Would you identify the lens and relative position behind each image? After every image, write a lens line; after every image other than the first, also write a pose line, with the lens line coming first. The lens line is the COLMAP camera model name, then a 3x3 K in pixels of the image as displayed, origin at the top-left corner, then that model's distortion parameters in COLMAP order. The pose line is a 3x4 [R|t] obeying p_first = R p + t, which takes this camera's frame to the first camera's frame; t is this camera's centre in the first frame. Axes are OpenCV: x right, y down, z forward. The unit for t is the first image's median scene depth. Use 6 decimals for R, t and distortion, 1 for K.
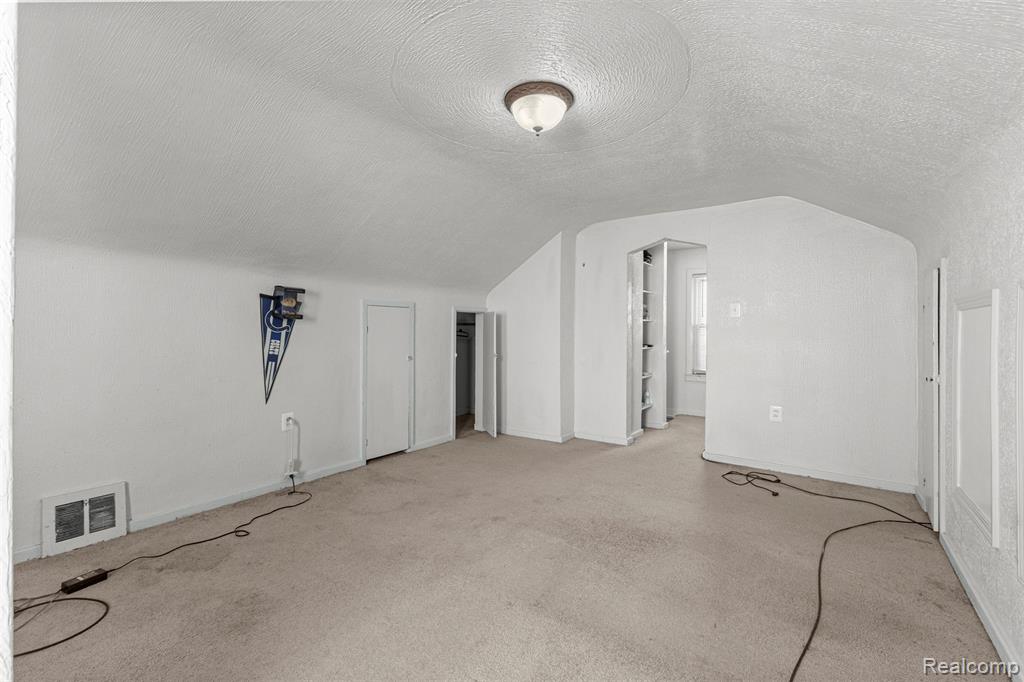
lens RADIAL K [[447.2, 0, 510.2], [0, 447.2, 333.1], [0, 0, 1]] dist [0.014005, -0.001211]
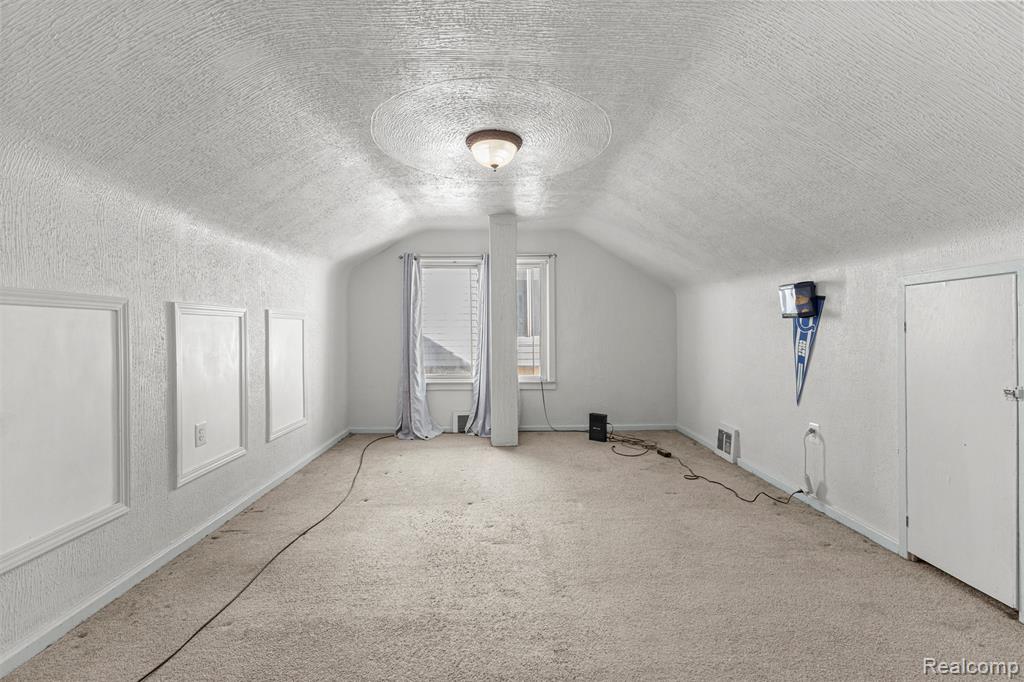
lens RADIAL K [[447.2, 0, 519.7], [0, 447.2, 338.3], [0, 0, 1]] dist [0.014005, -0.001211]
pose [[-0.781412, 0.006660, -0.623980, 0.527277], [-0.003012, 0.999891, 0.014444, -0.000972], [0.624008, 0.013166, -0.781307, 1.369925]]
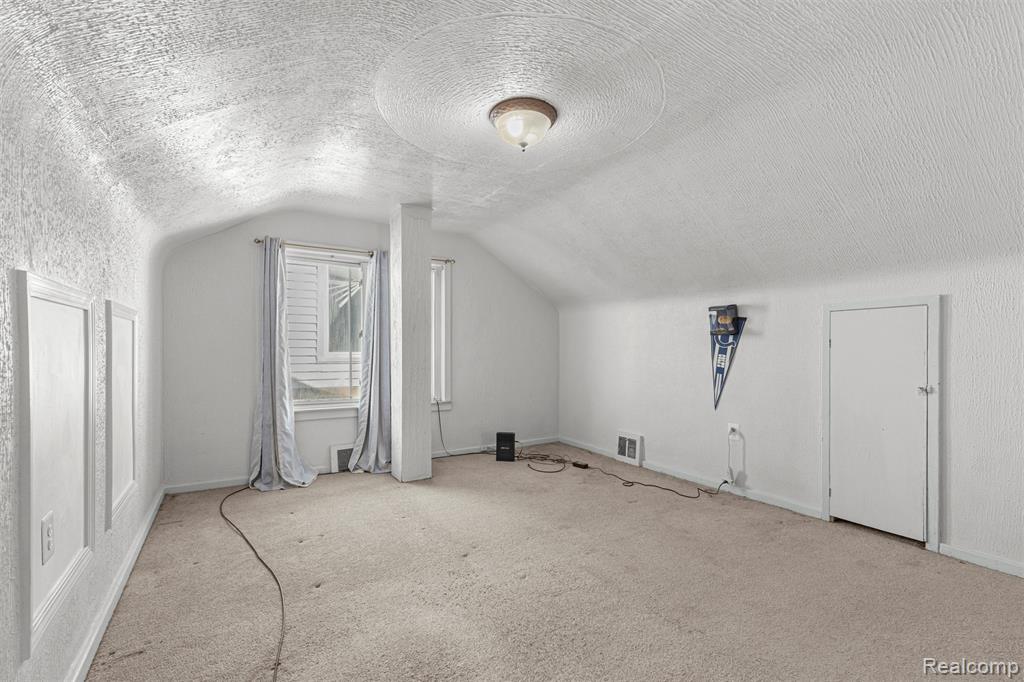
lens RADIAL K [[447.2, 0, 523.1], [0, 447.2, 355.4], [0, 0, 1]] dist [0.014005, -0.001211]
pose [[-0.359783, 0.006455, -0.933014, 0.692863], [-0.009881, 0.999894, 0.010728, 0.010871], [0.932984, 0.013079, -0.359681, 0.943384]]
